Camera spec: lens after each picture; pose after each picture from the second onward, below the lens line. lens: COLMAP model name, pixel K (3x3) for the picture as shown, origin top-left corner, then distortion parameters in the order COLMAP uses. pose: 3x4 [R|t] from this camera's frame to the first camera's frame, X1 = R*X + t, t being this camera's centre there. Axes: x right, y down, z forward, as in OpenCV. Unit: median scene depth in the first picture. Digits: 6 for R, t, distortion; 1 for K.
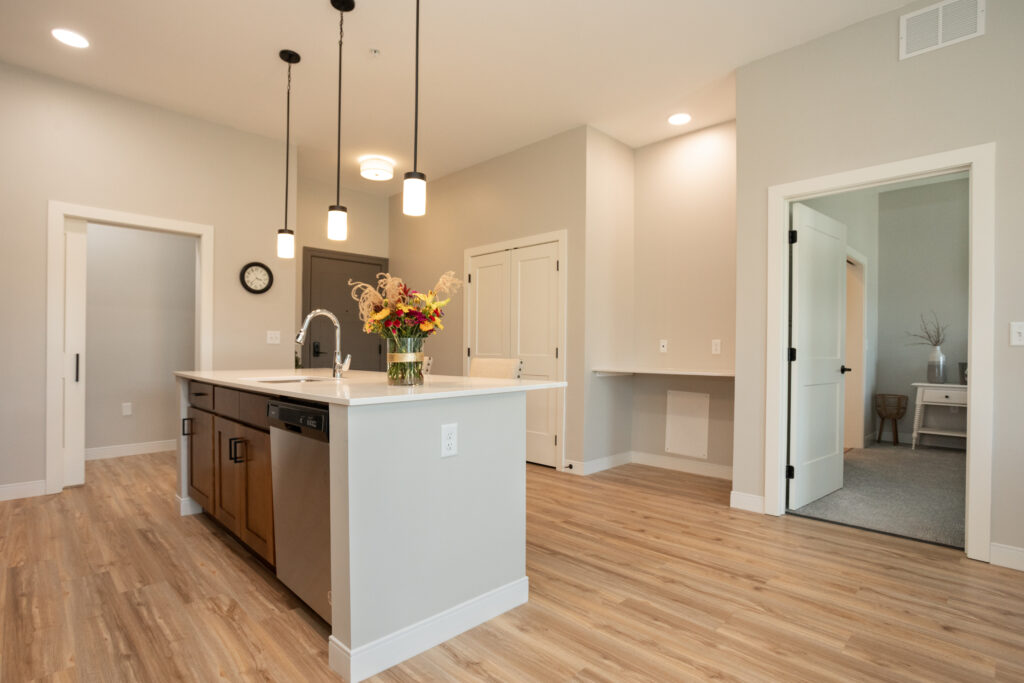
lens RADIAL K [[516.3, 0, 491.8], [0, 516.3, 343.3], [0, 0, 1]] dist [-0.039663, 0.018742]
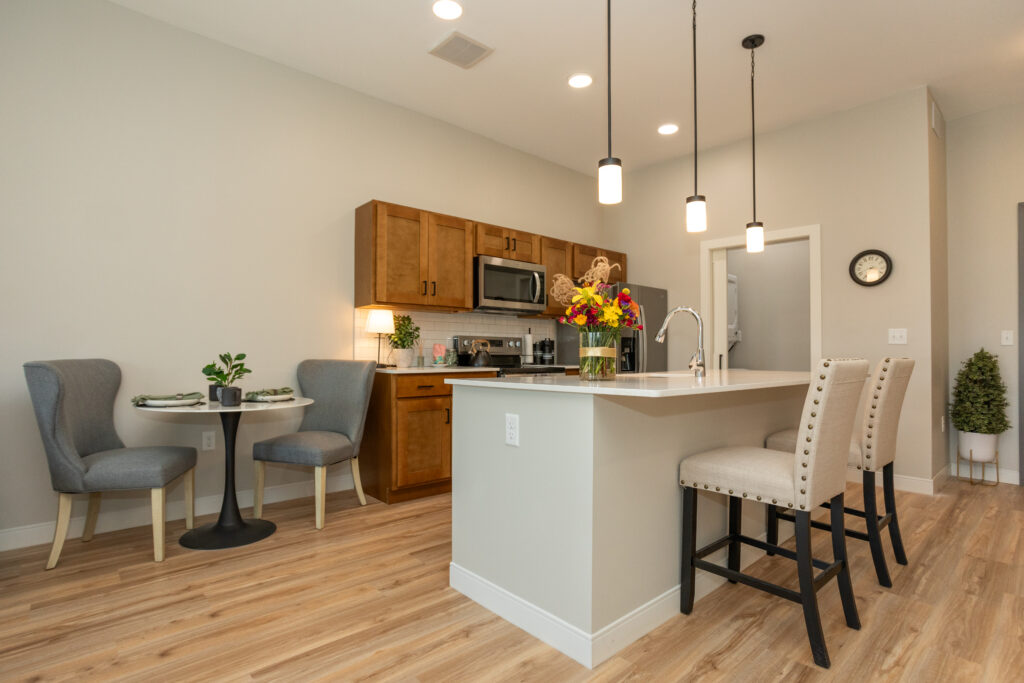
lens RADIAL K [[516.3, 0, 537.7], [0, 516.3, 351.1], [0, 0, 1]] dist [-0.039663, 0.018742]
pose [[0.002426, -0.005872, -0.999980, 0.802834], [0.003230, 0.999978, -0.005864, 0.031035], [0.999992, -0.003216, 0.002445, 0.885301]]
